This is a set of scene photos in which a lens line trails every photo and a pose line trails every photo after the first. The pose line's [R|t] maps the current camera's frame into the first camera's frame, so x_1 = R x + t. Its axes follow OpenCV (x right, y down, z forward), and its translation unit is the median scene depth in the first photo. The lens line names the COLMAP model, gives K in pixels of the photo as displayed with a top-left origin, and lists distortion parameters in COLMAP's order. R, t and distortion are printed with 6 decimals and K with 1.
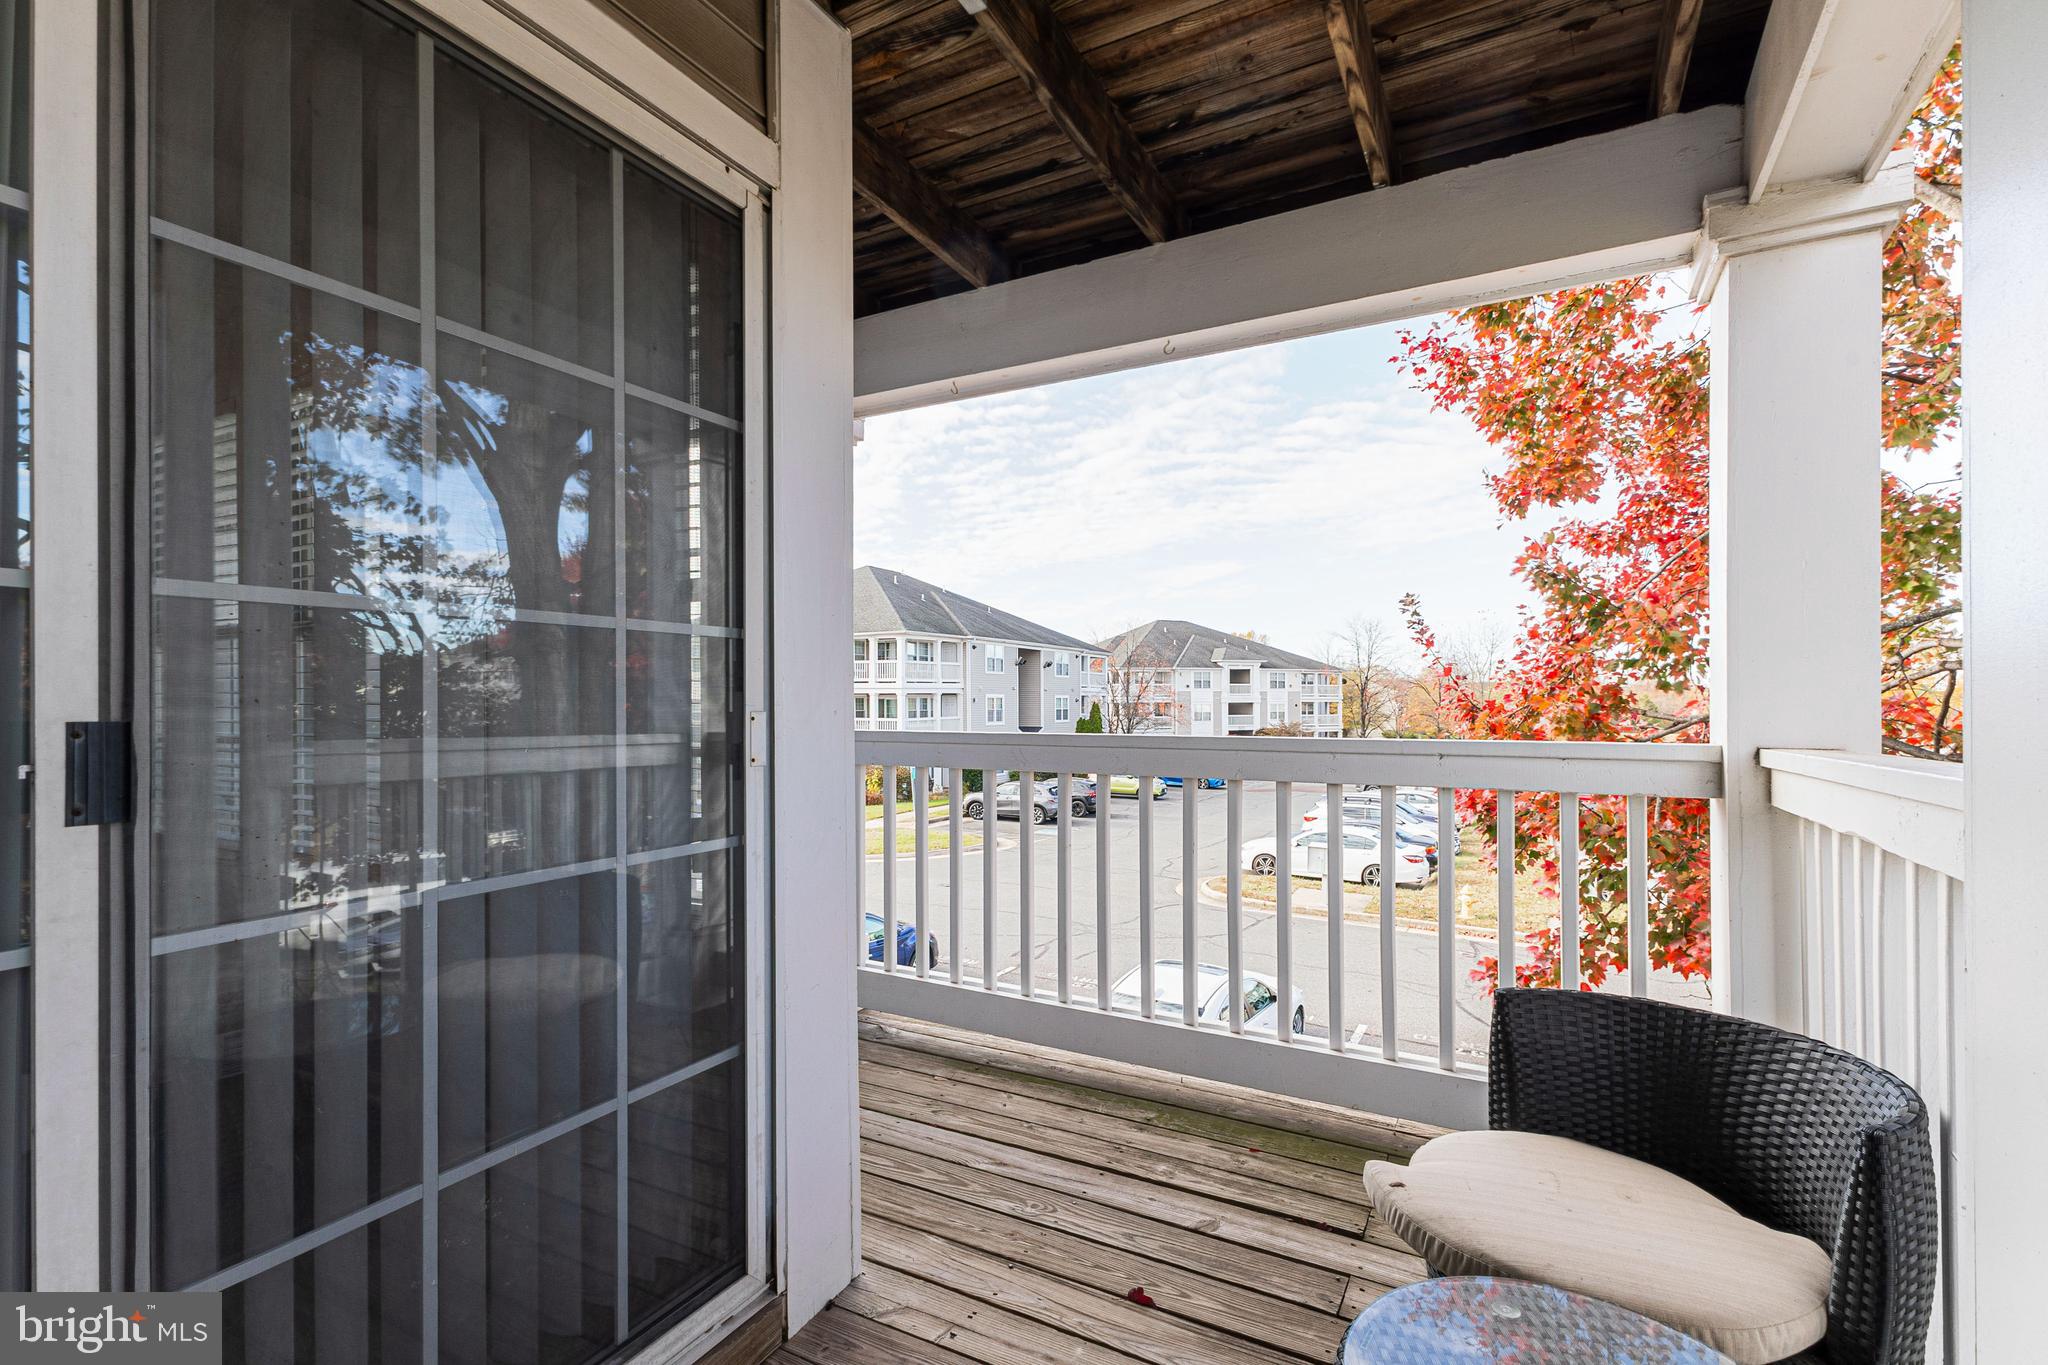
lens RADIAL K [[888.8, 0, 1038.6], [0, 888.8, 693.8], [0, 0, 1]] dist [0.000865, 0.000084]
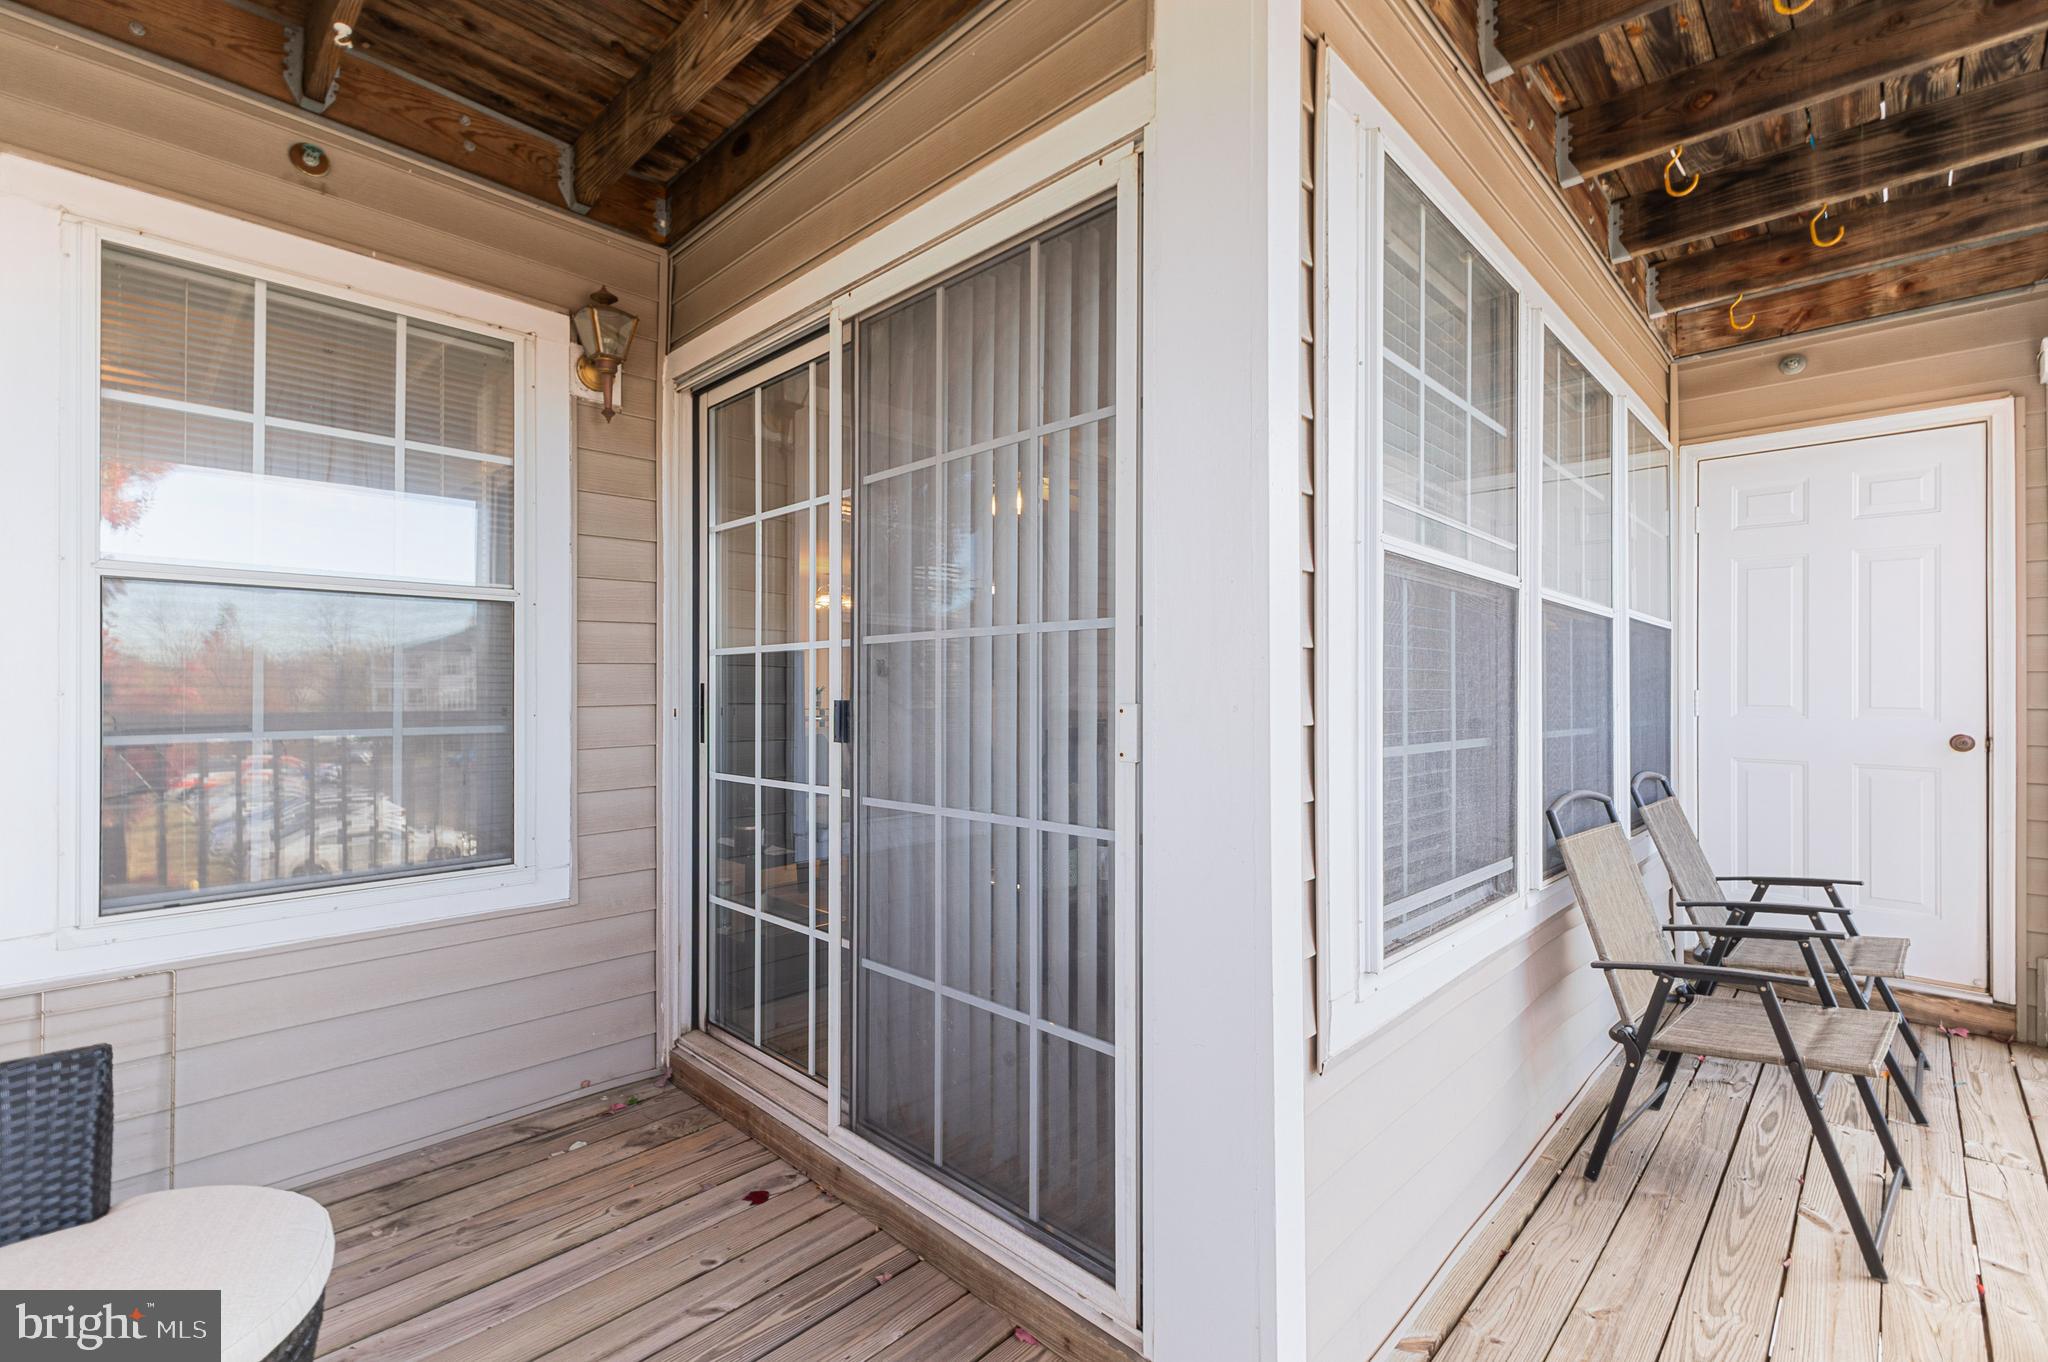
lens RADIAL K [[888.8, 0, 1038.6], [0, 888.8, 692.3], [0, 0, 1]] dist [0.000865, 0.000084]
pose [[-0.256003, -0.004664, -0.966665, 0.633408], [0.002589, 0.999981, -0.005511, 0.013717], [0.966673, -0.003913, -0.255986, 1.184757]]
